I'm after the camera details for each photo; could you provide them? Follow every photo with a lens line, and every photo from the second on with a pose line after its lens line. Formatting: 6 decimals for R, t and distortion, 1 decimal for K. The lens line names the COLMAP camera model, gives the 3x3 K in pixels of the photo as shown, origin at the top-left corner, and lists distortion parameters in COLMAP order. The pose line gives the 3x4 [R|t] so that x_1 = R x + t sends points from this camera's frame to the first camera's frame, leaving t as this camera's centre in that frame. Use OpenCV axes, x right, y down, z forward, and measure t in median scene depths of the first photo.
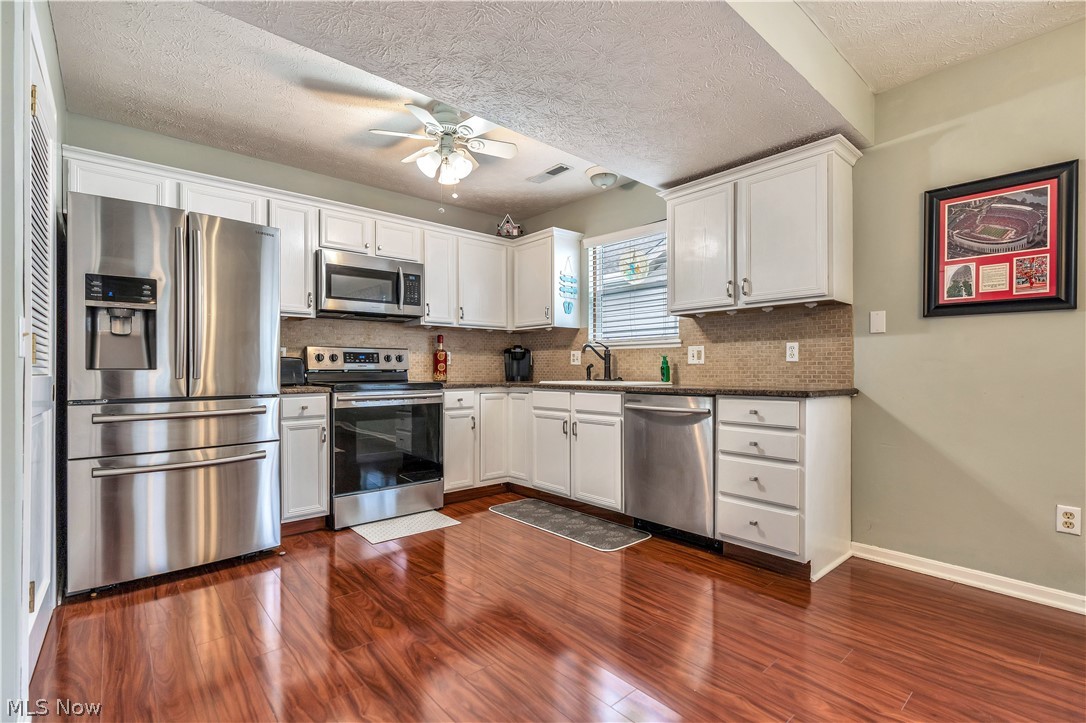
lens RADIAL K [[493.3, 0, 538.9], [0, 493.3, 365.0], [0, 0, 1]] dist [-0.006163, -0.000401]
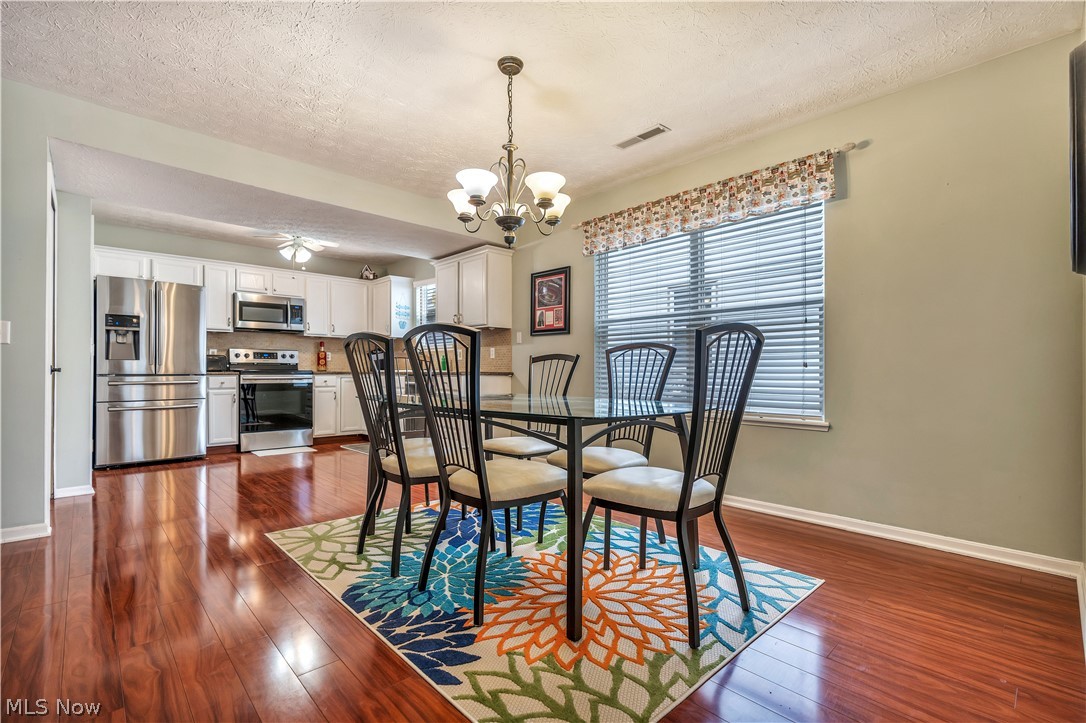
lens RADIAL K [[493.3, 0, 543.4], [0, 493.3, 368.2], [0, 0, 1]] dist [-0.006163, -0.000401]
pose [[0.999246, 0.003358, 0.038670, 0.605207], [-0.003424, 0.999993, 0.001649, 0.025311], [-0.038665, -0.001780, 0.999251, -0.815117]]
